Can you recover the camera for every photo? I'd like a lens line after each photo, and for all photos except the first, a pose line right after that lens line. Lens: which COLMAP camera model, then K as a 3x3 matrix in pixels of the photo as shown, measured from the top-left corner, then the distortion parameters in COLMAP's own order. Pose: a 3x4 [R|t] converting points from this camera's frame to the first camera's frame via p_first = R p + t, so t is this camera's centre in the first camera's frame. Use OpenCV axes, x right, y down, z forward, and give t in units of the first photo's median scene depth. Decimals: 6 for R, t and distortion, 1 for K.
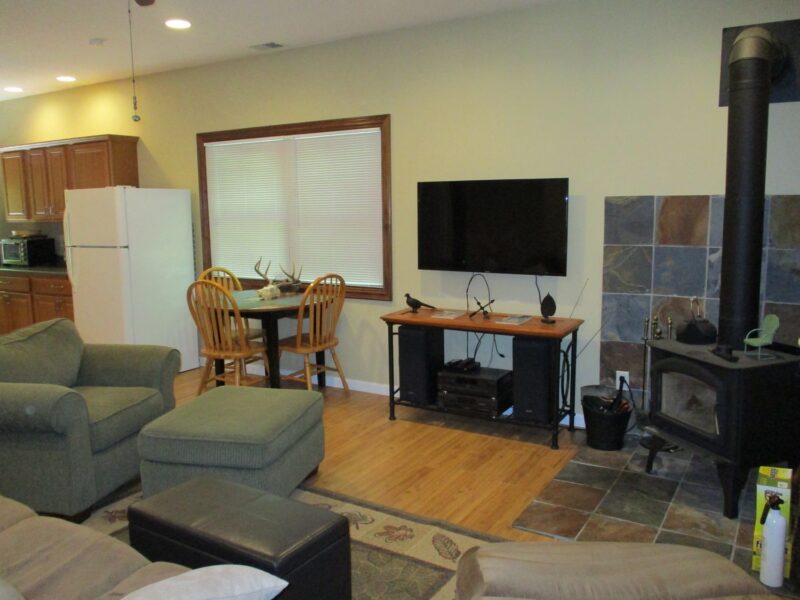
lens RADIAL K [[675.4, 0, 400.0], [0, 675.4, 300.0], [0, 0, 1]] dist [-0.009821, -0.015618]
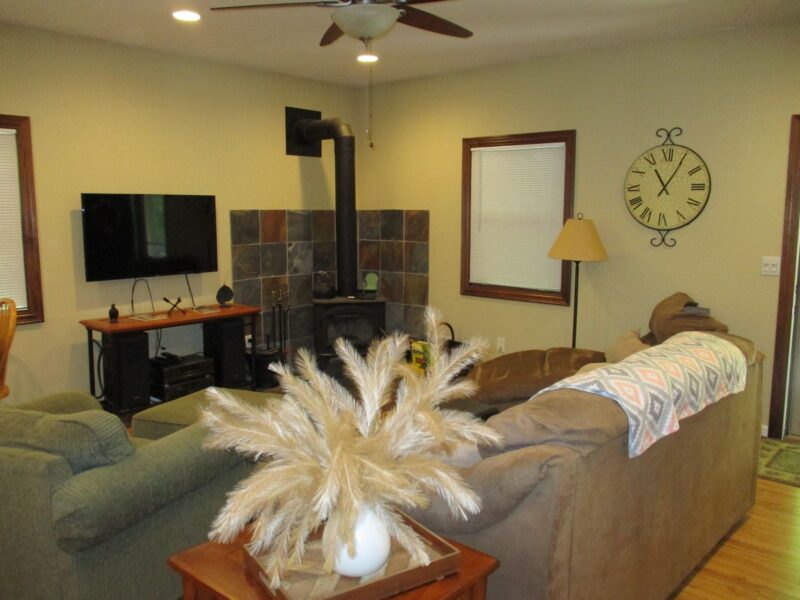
lens RADIAL K [[675.4, 0, 400.0], [0, 675.4, 300.0], [0, 0, 1]] dist [-0.009821, -0.015618]
pose [[0.175741, -0.119111, 0.977204, -0.975470], [0.140318, 0.985549, 0.094894, -0.055014], [-0.974385, 0.120443, 0.189915, 0.425105]]
